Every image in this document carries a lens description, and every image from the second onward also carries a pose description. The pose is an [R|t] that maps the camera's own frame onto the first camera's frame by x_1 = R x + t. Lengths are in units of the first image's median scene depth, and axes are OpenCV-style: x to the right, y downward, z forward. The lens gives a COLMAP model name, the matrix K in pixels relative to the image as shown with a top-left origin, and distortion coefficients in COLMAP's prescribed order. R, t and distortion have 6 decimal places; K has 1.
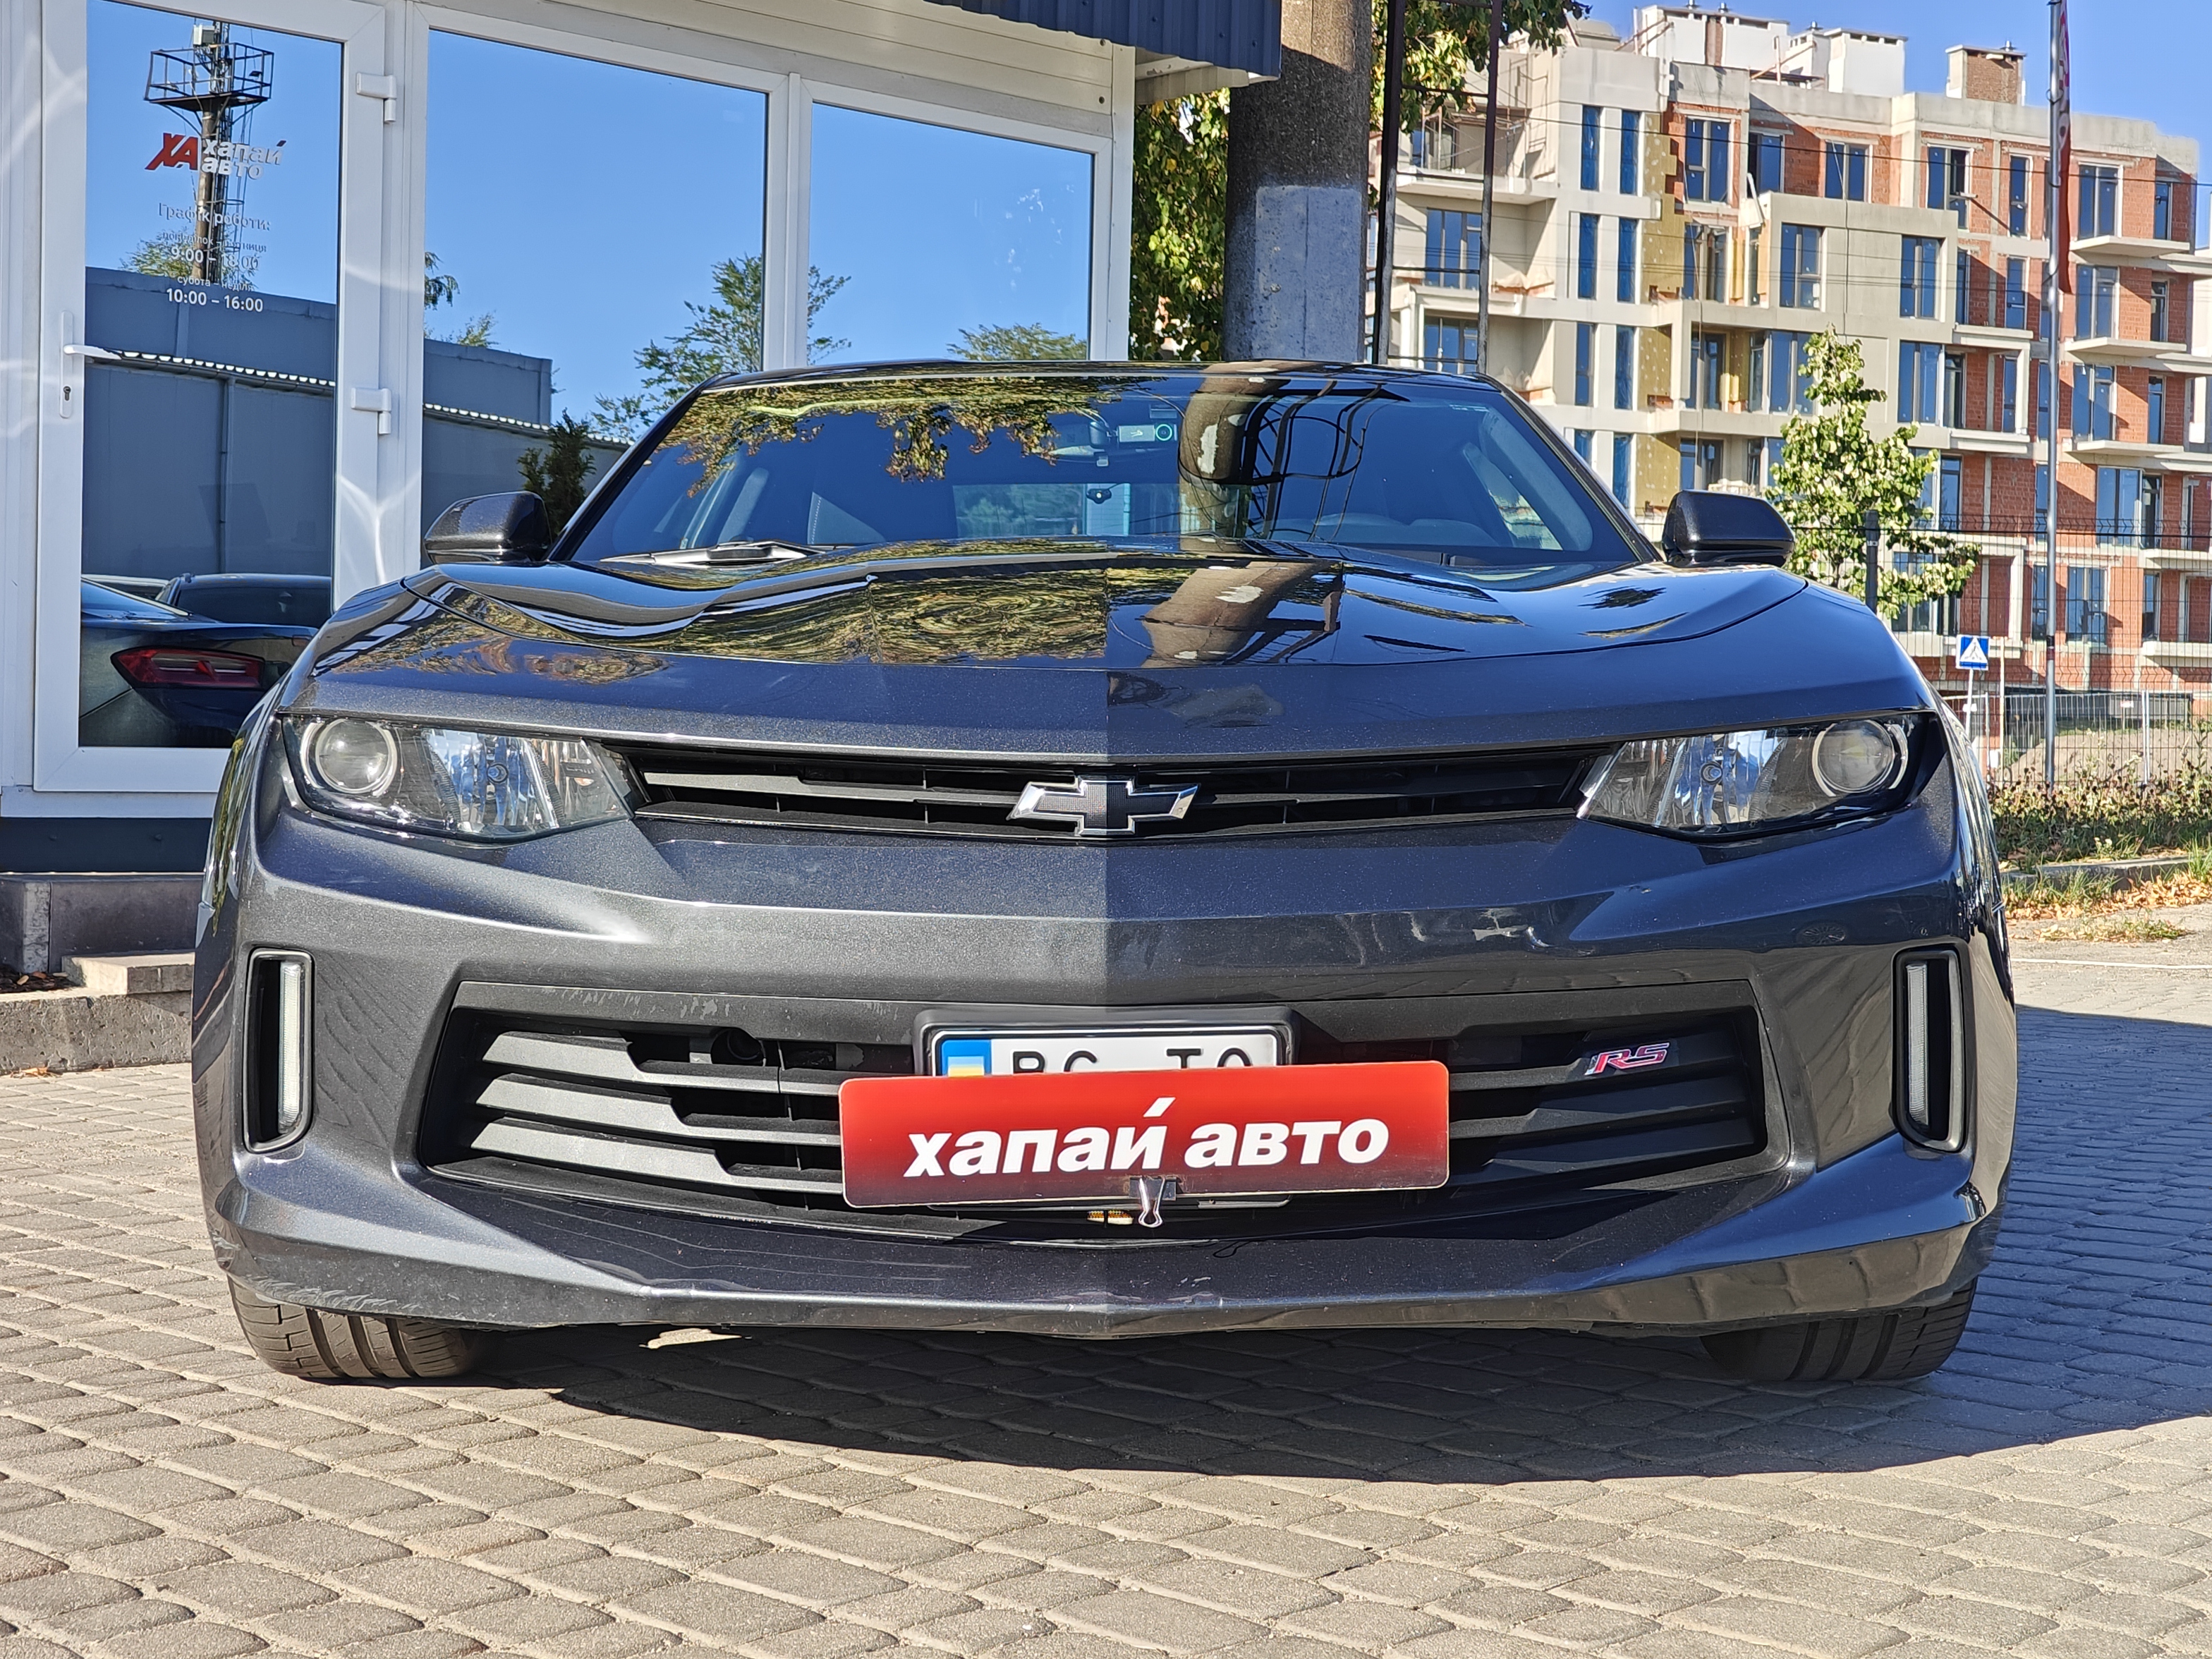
lens RADIAL K [[3398.5, 0, 1106.0], [0, 3398.5, 829.5], [0, 0, 1]] dist [0.016564, 0.185895]
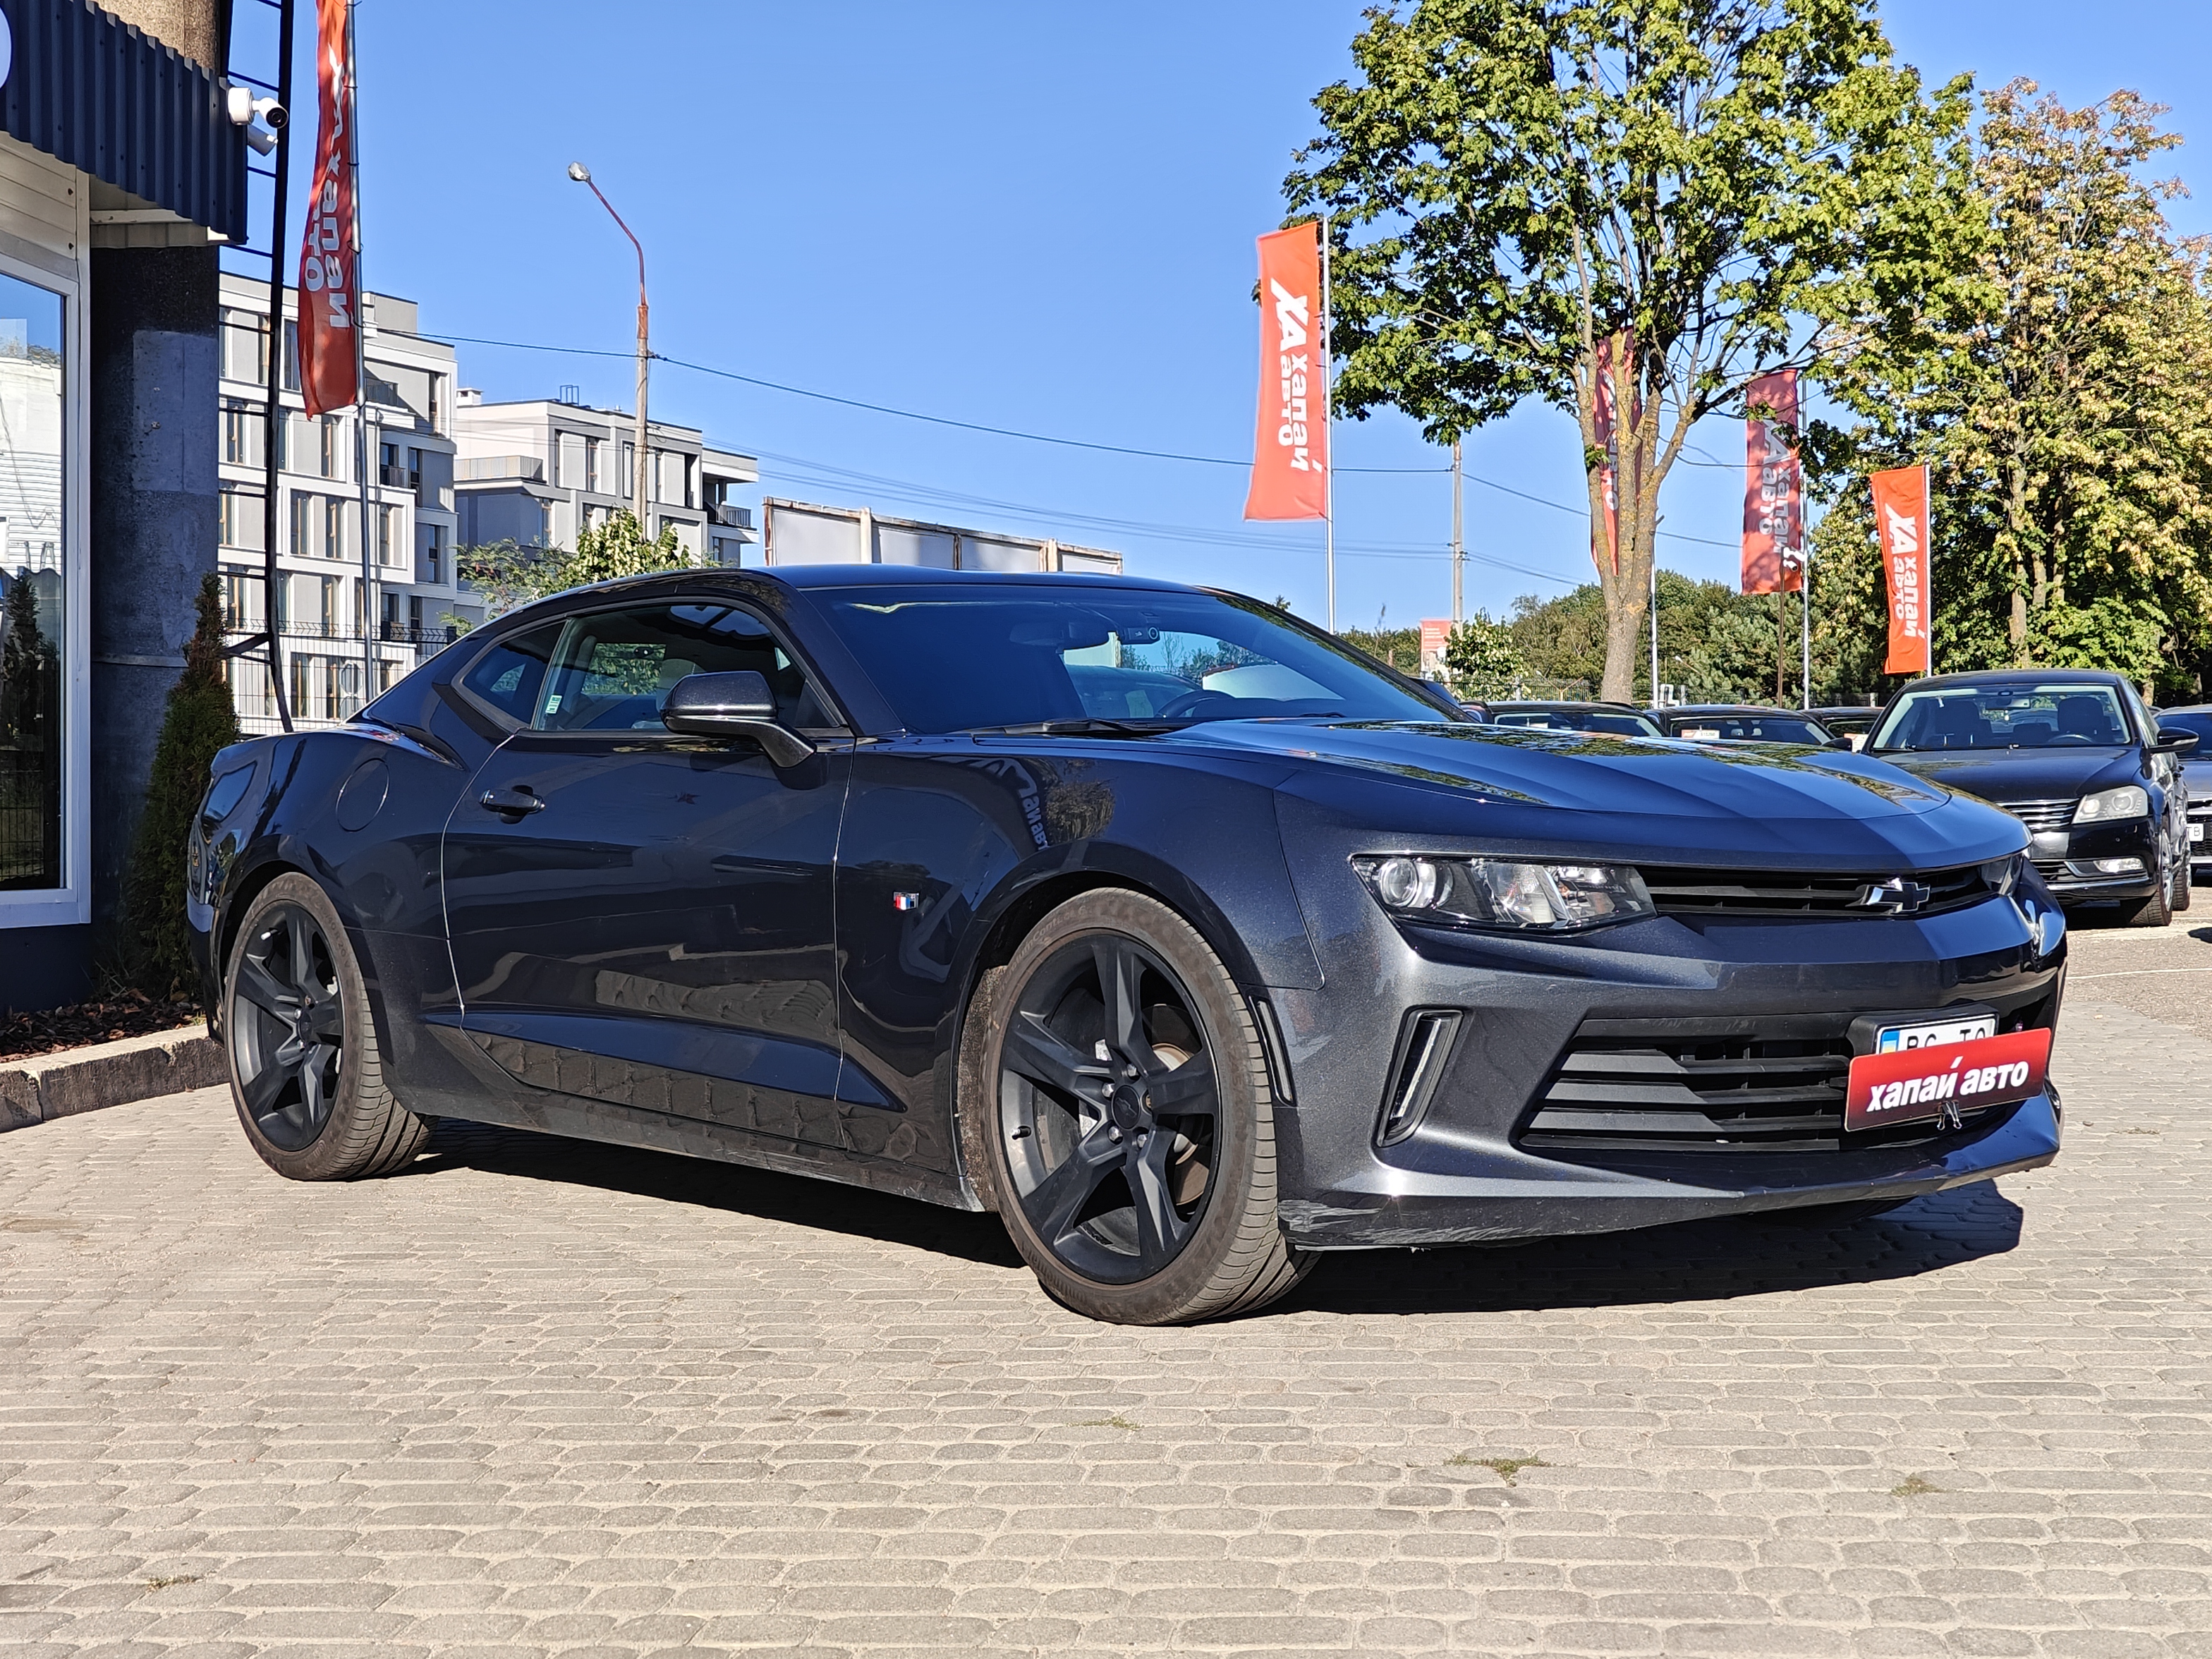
lens RADIAL K [[3398.5, 0, 1106.0], [0, 3398.5, 829.5], [0, 0, 1]] dist [0.016564, 0.185895]
pose [[0.766884, -0.021988, 0.641408, -1.465086], [0.033563, 0.999419, -0.005868, -0.045607], [-0.640907, 0.026027, 0.767177, -0.098753]]
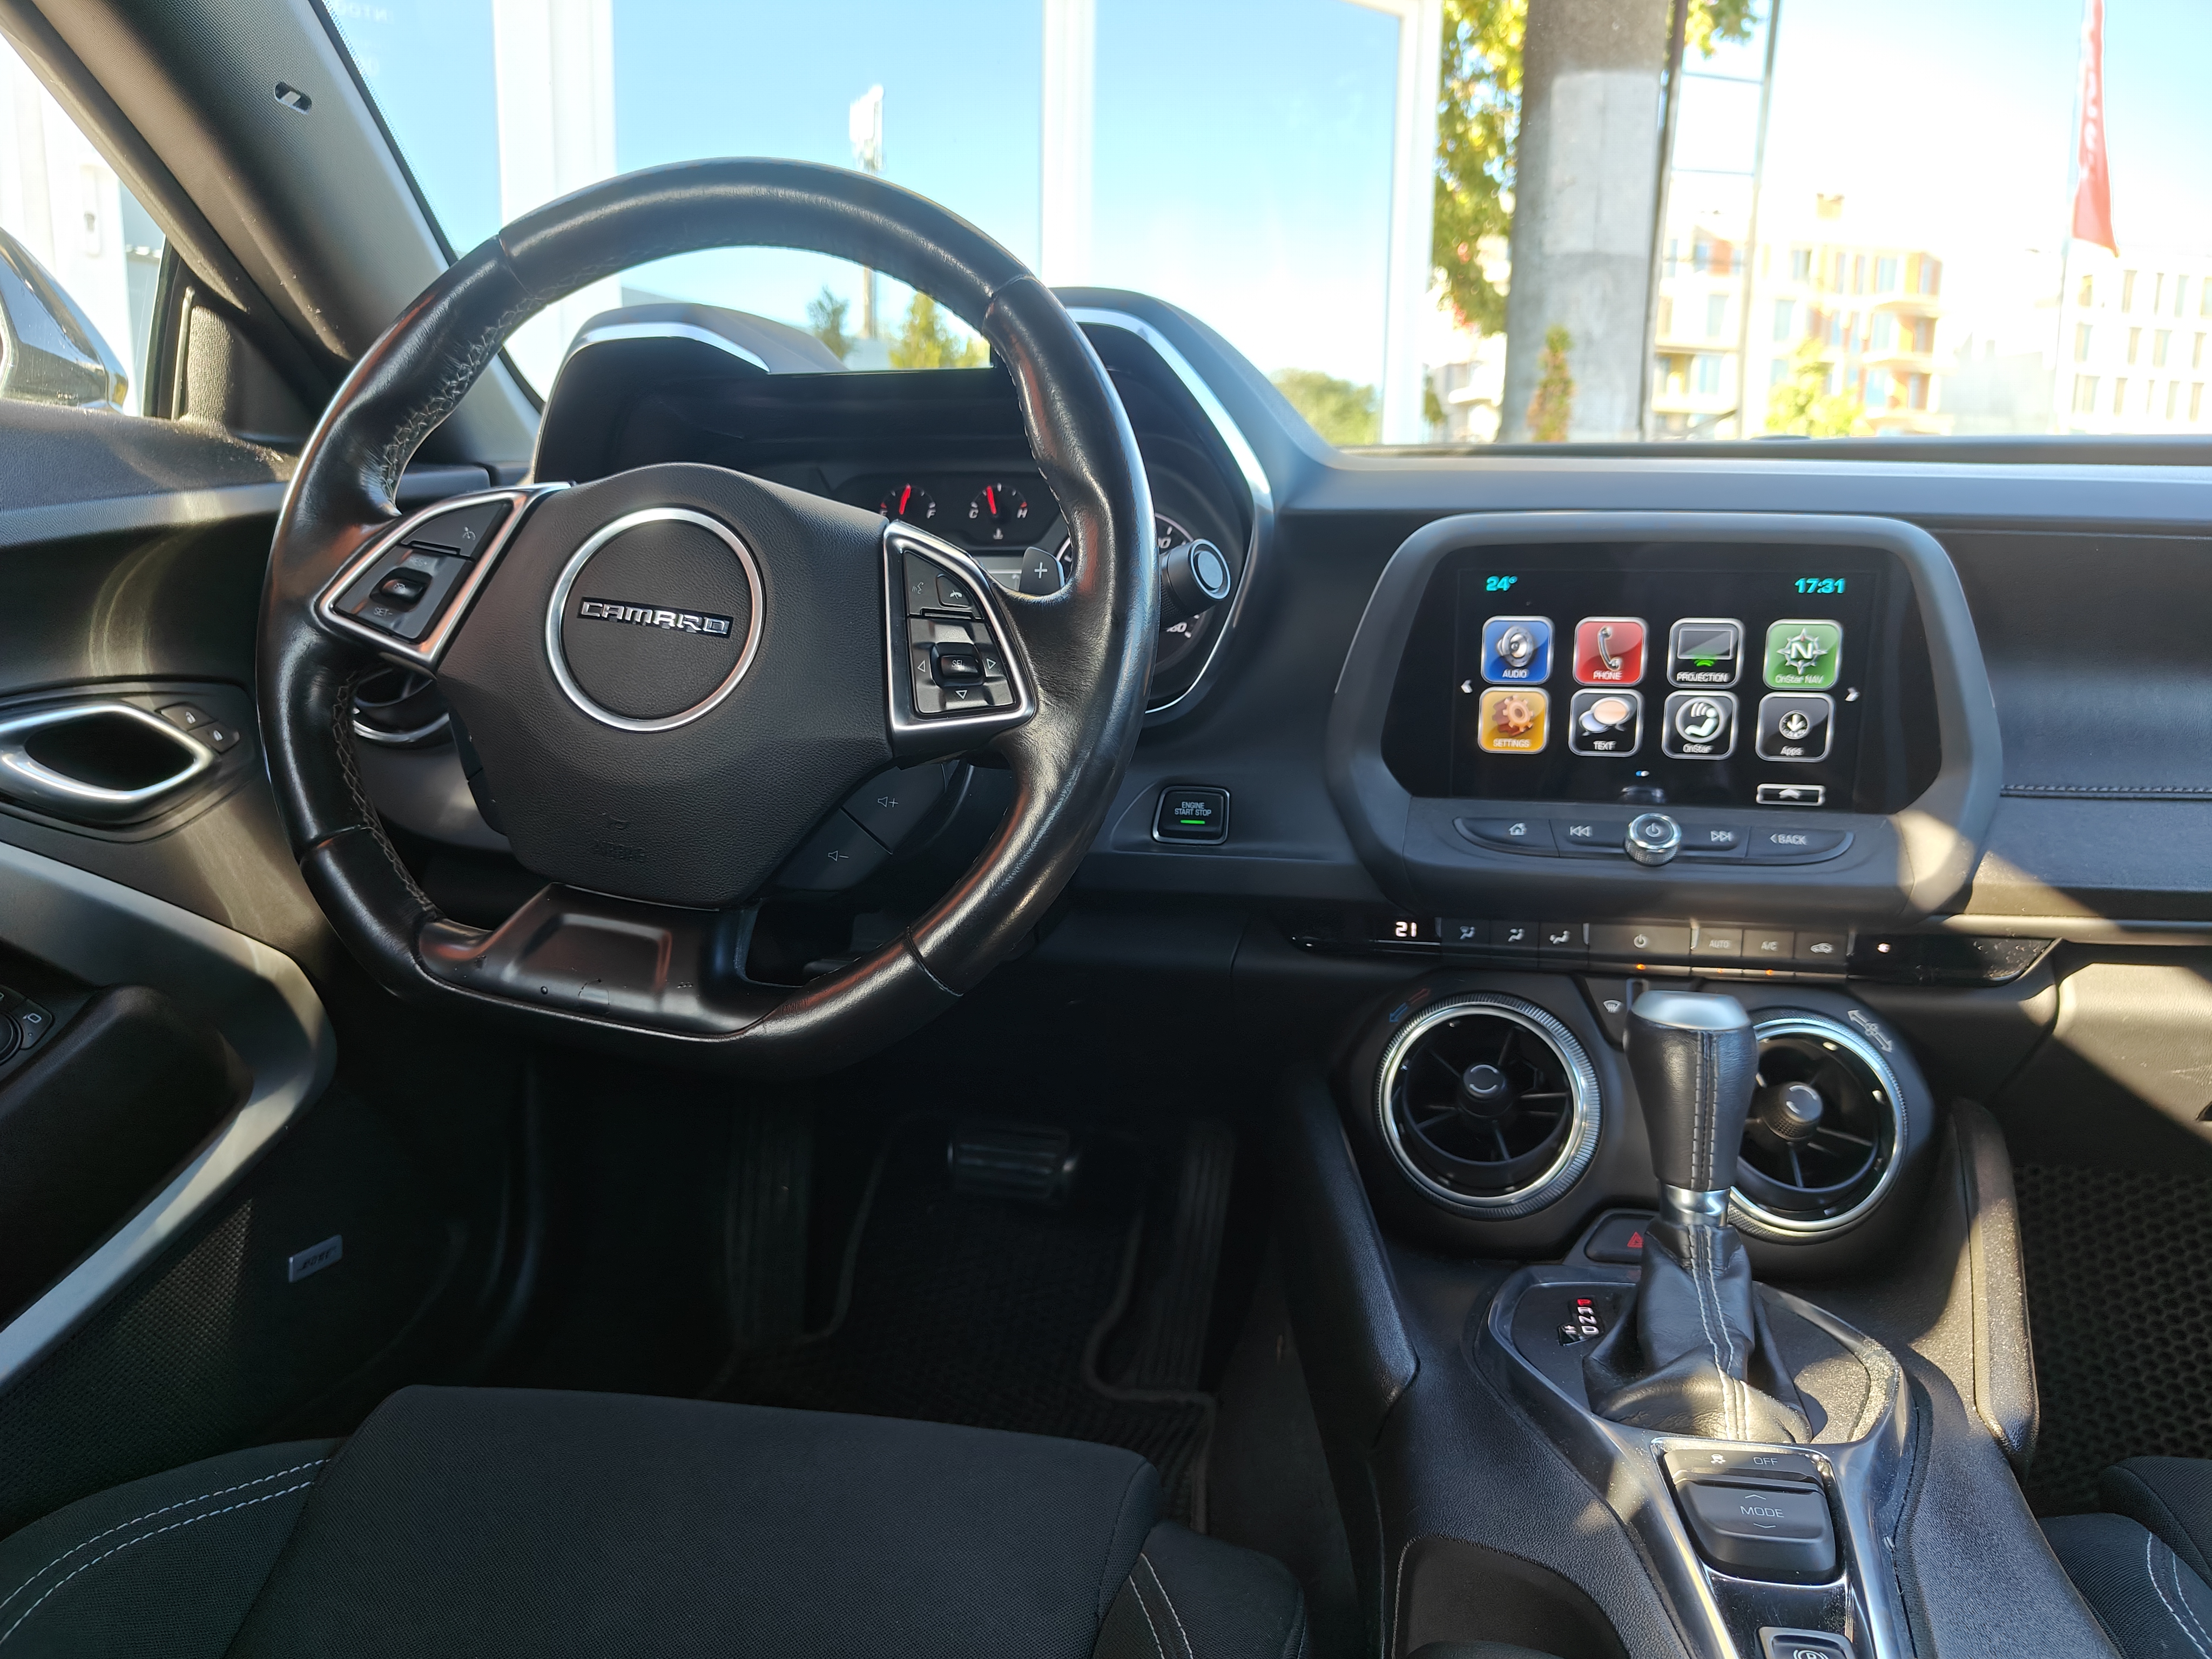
lens RADIAL K [[1571.0, 0, 1106.0], [0, 1571.0, 829.5], [0, 0, 1]] dist [-0.001547, 0.000153]
pose [[0.990384, 0.016487, -0.137357, -0.071476], [0.002052, 0.991013, 0.133750, -0.101144], [0.138328, -0.132746, 0.981450, 1.713178]]
